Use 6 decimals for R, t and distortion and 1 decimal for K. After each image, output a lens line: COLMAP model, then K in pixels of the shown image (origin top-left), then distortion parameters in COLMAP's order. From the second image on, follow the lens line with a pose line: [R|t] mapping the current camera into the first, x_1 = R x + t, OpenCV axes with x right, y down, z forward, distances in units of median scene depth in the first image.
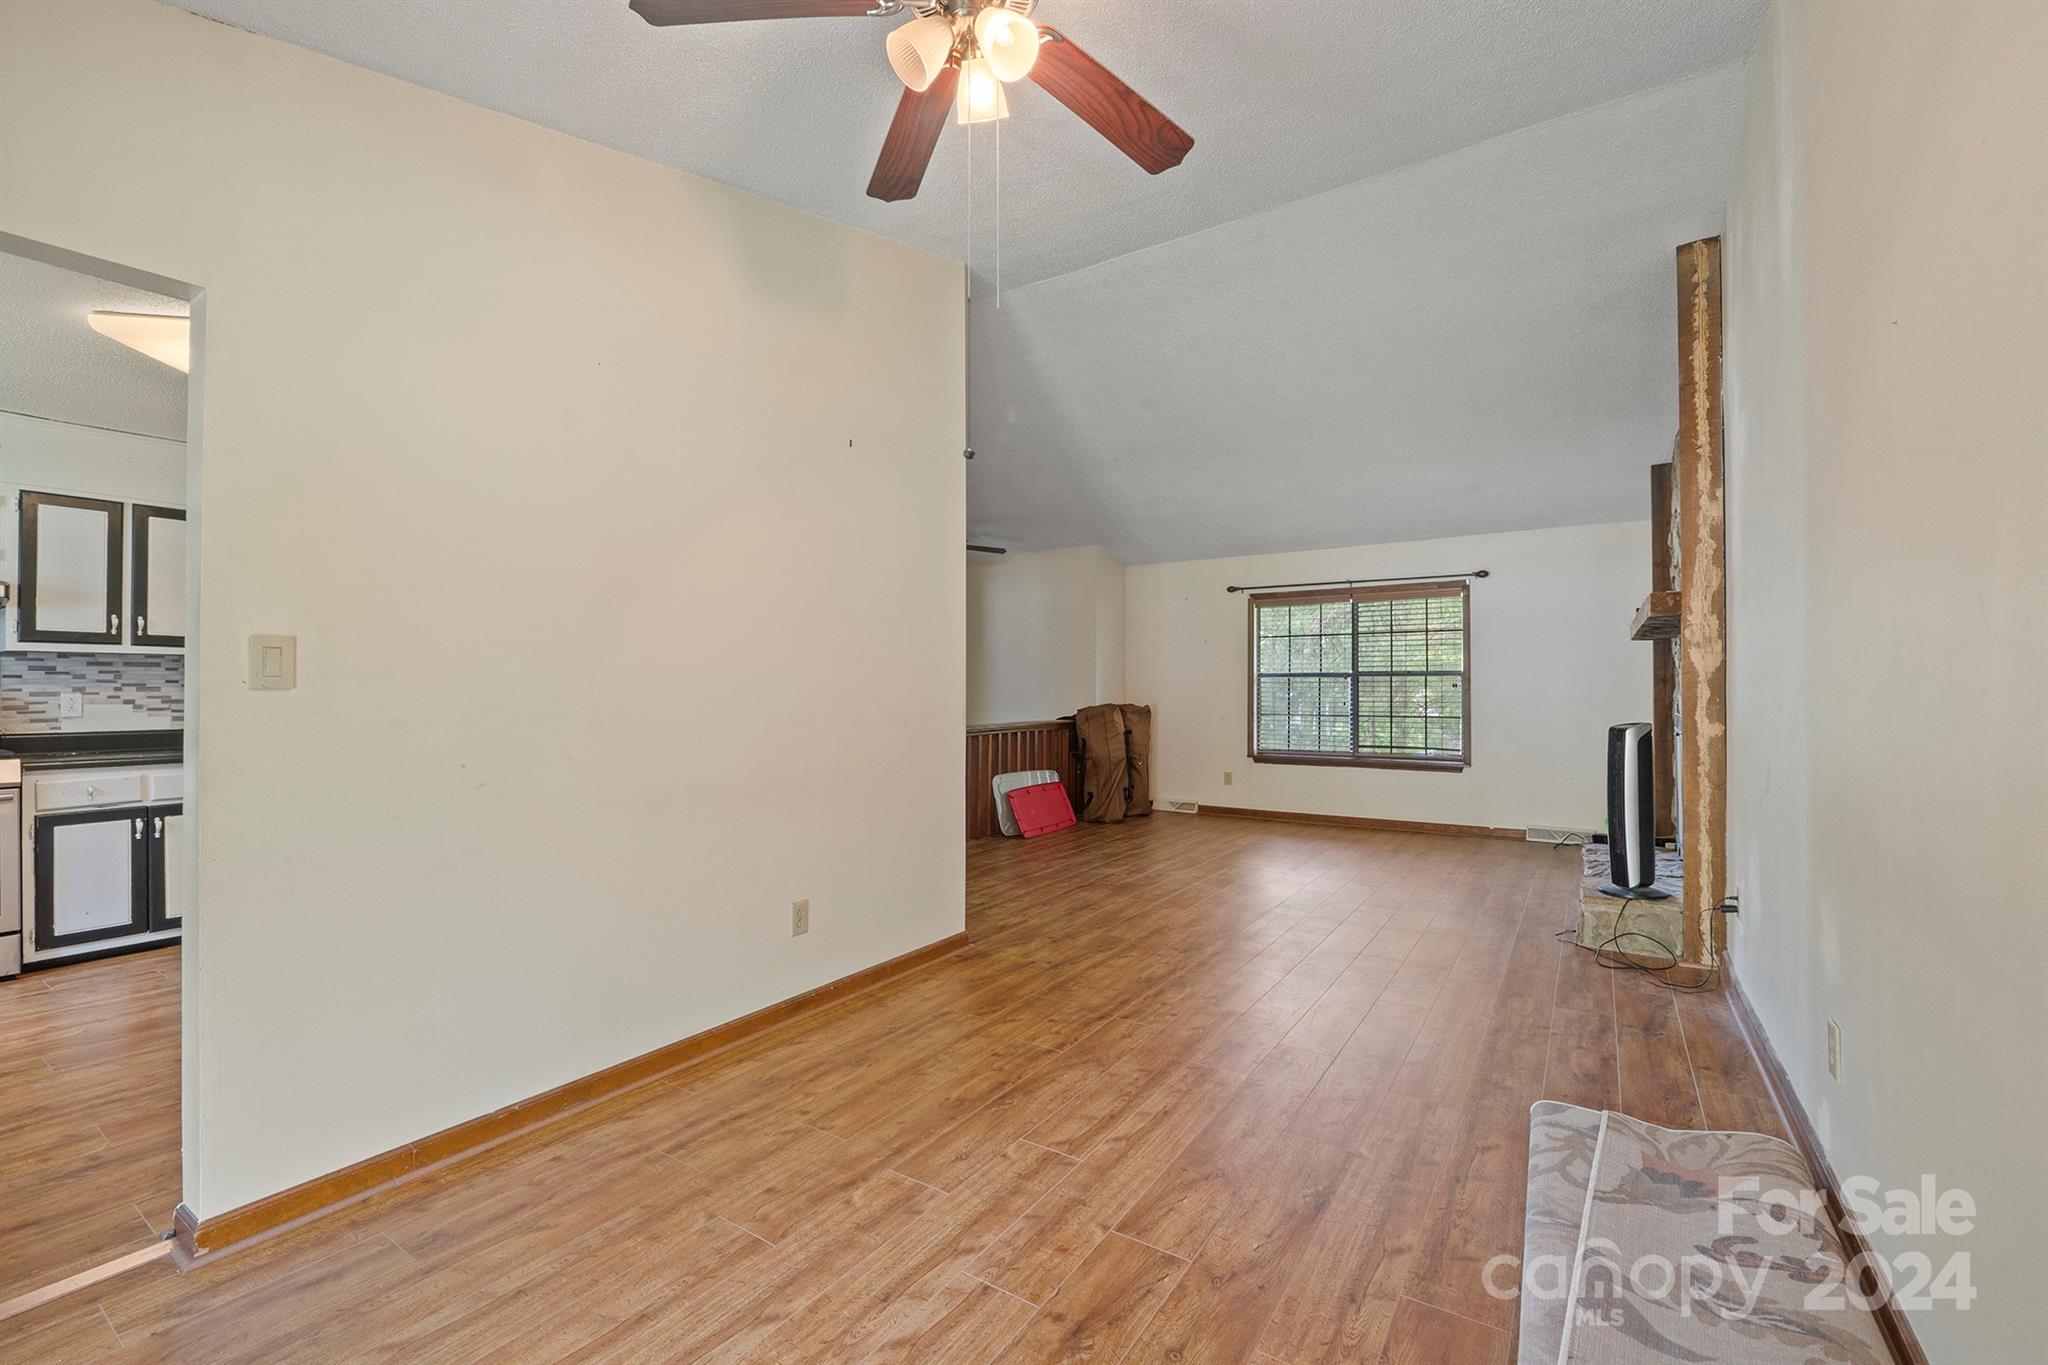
lens RADIAL K [[866.2, 0, 1020.2], [0, 866.2, 682.6], [0, 0, 1]] dist [-0.000456, -0.001961]
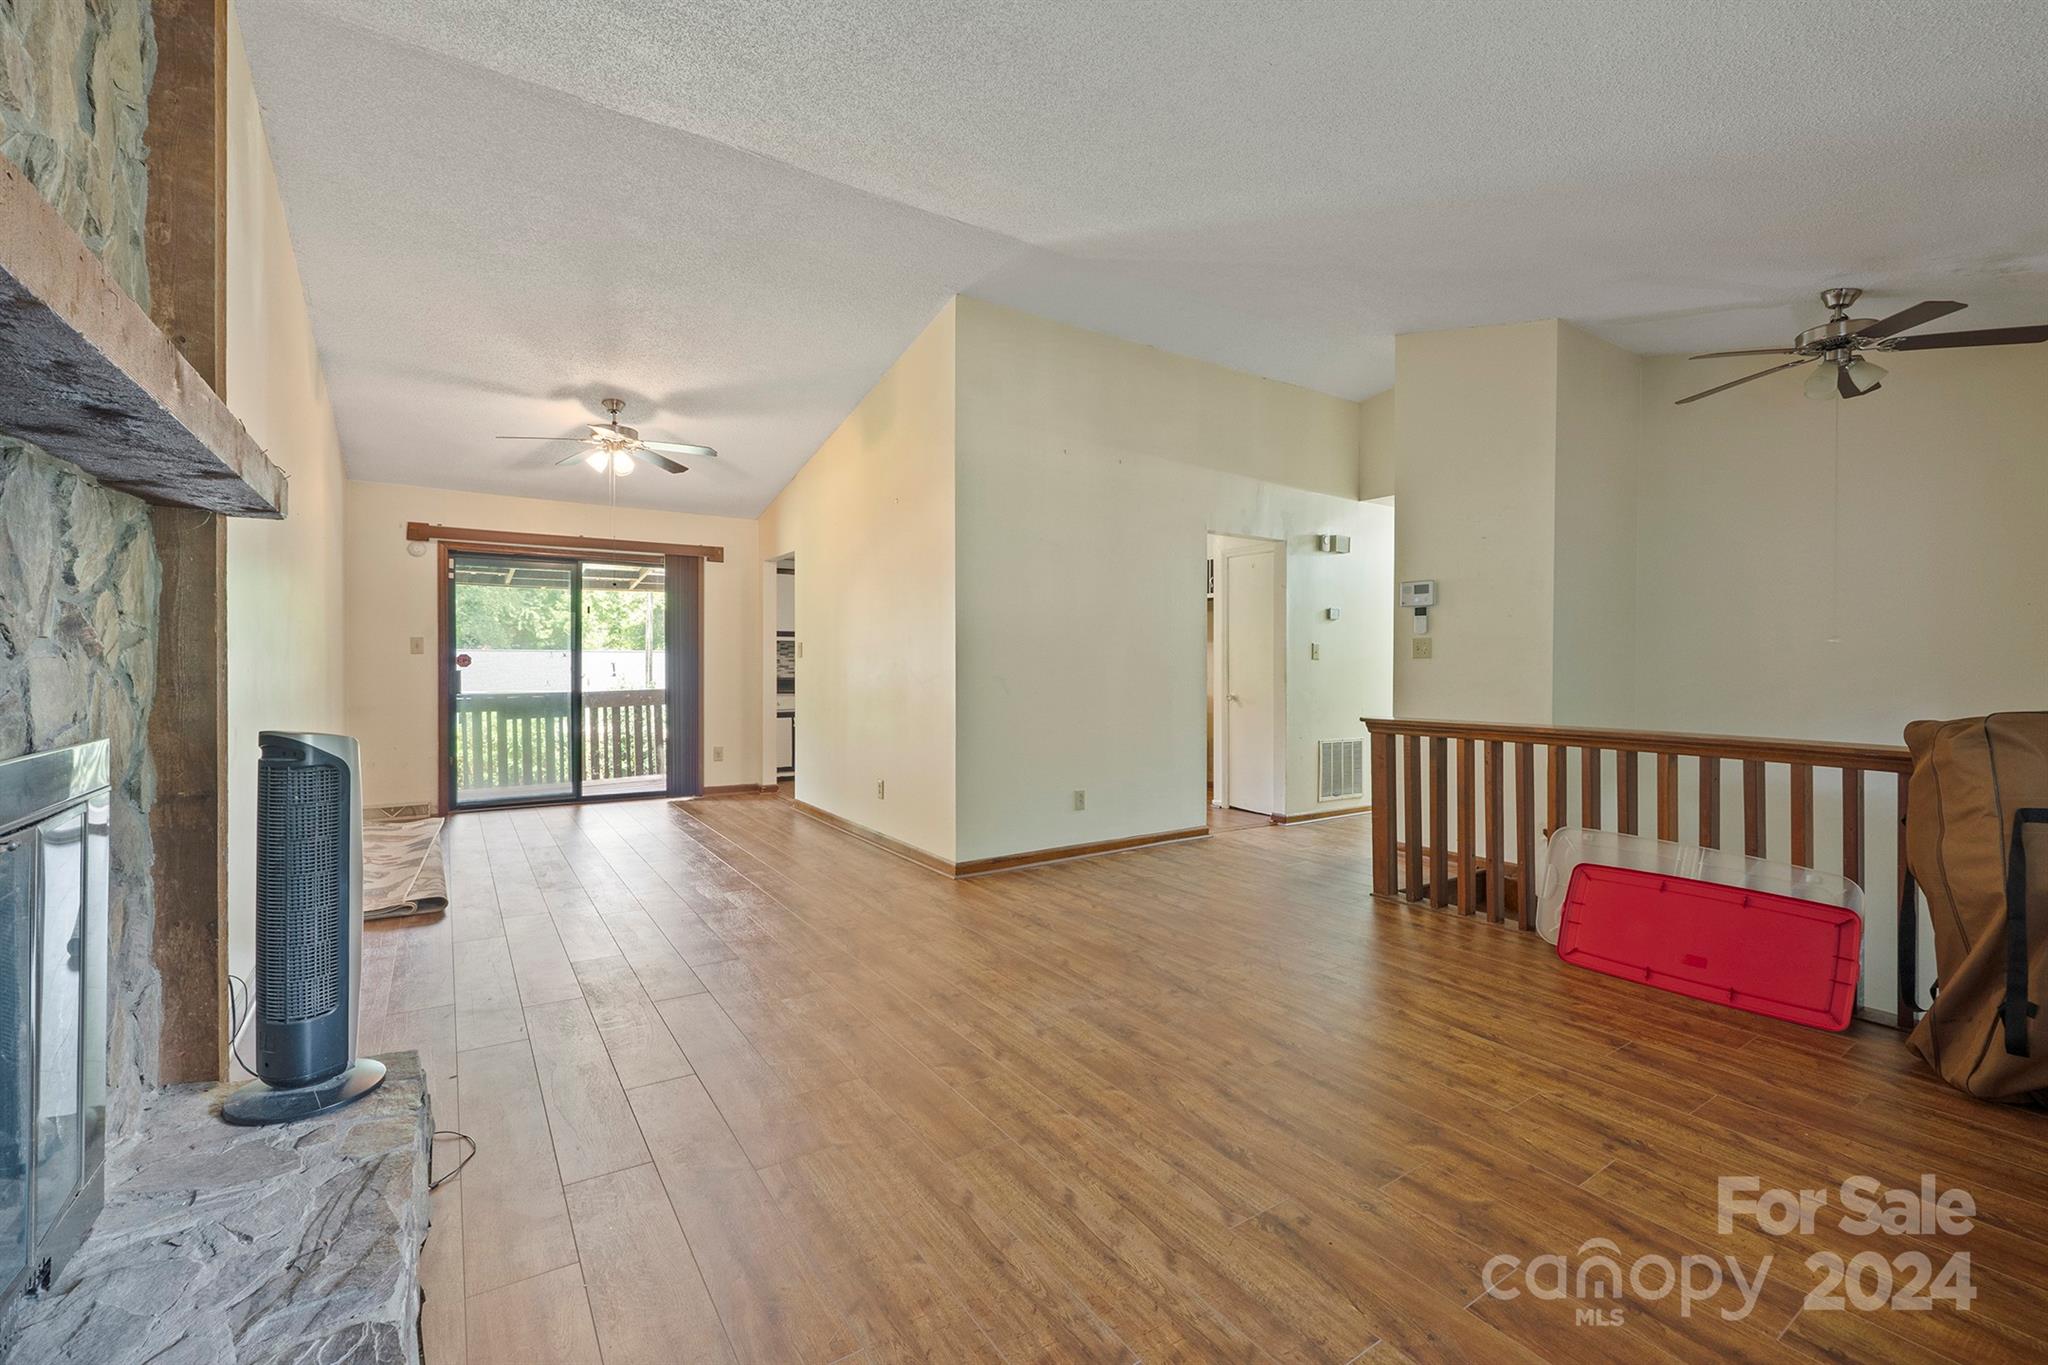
lens RADIAL K [[866.2, 0, 1017.6], [0, 866.2, 661.7], [0, 0, 1]] dist [-0.000456, -0.001961]
pose [[-0.386999, 0.003681, -0.922073, 0.932101], [0.005040, 0.999986, 0.001877, 0.010768], [0.922066, -0.003921, -0.387012, 1.444725]]
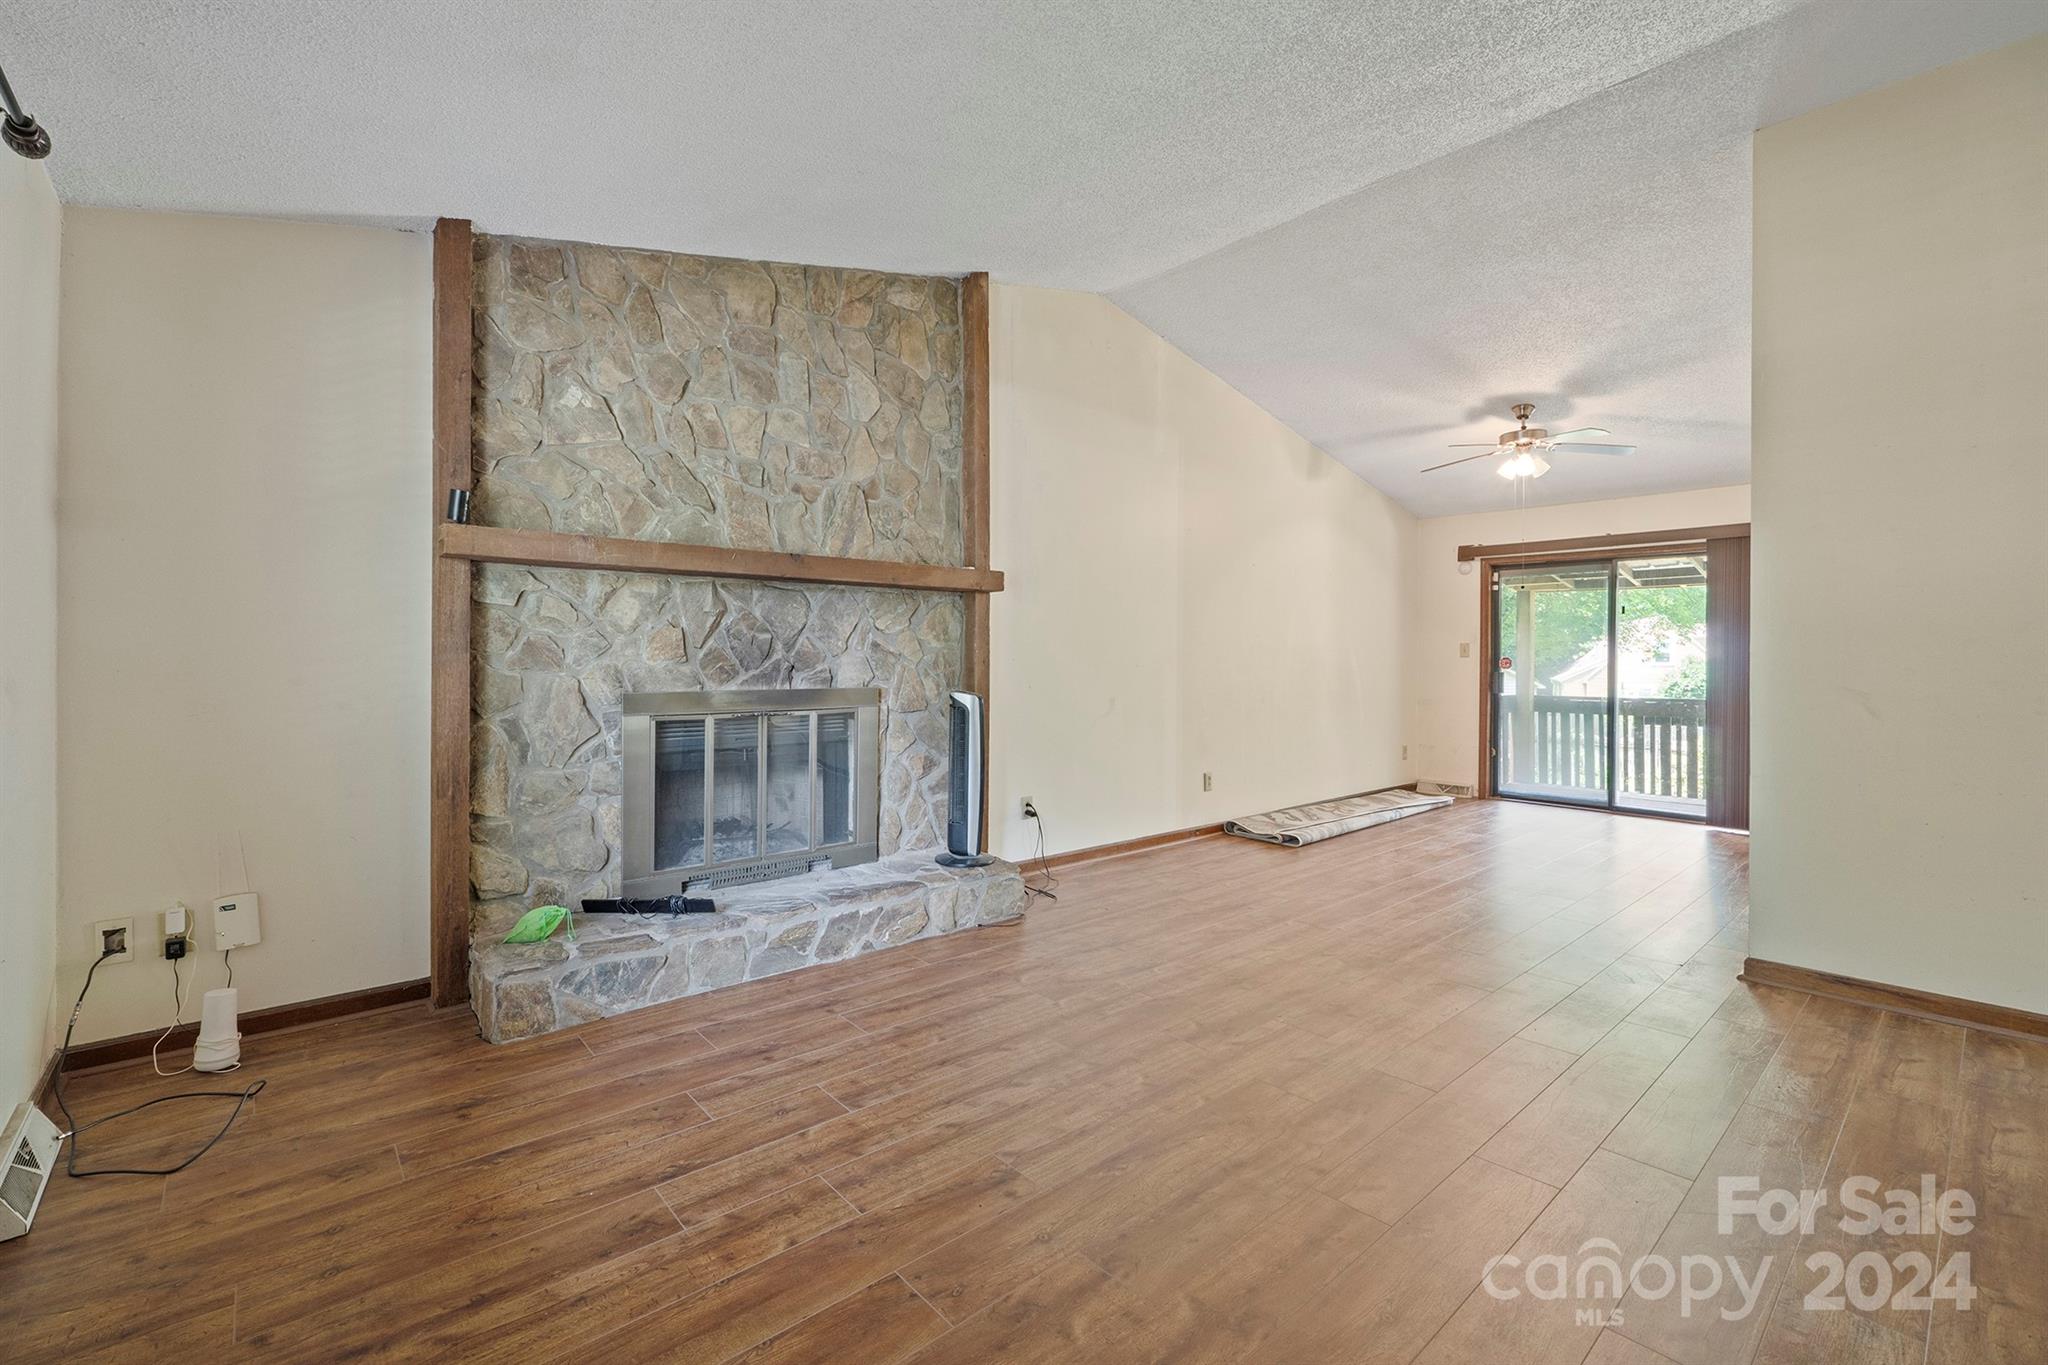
lens RADIAL K [[866.2, 0, 1030.3], [0, 866.2, 664.2], [0, 0, 1]] dist [-0.000456, -0.001961]
pose [[-0.967795, -0.004131, 0.251704, 0.361454], [-0.004729, 0.999987, -0.001771, 0.015873], [-0.251693, -0.002904, -0.967803, 1.840293]]
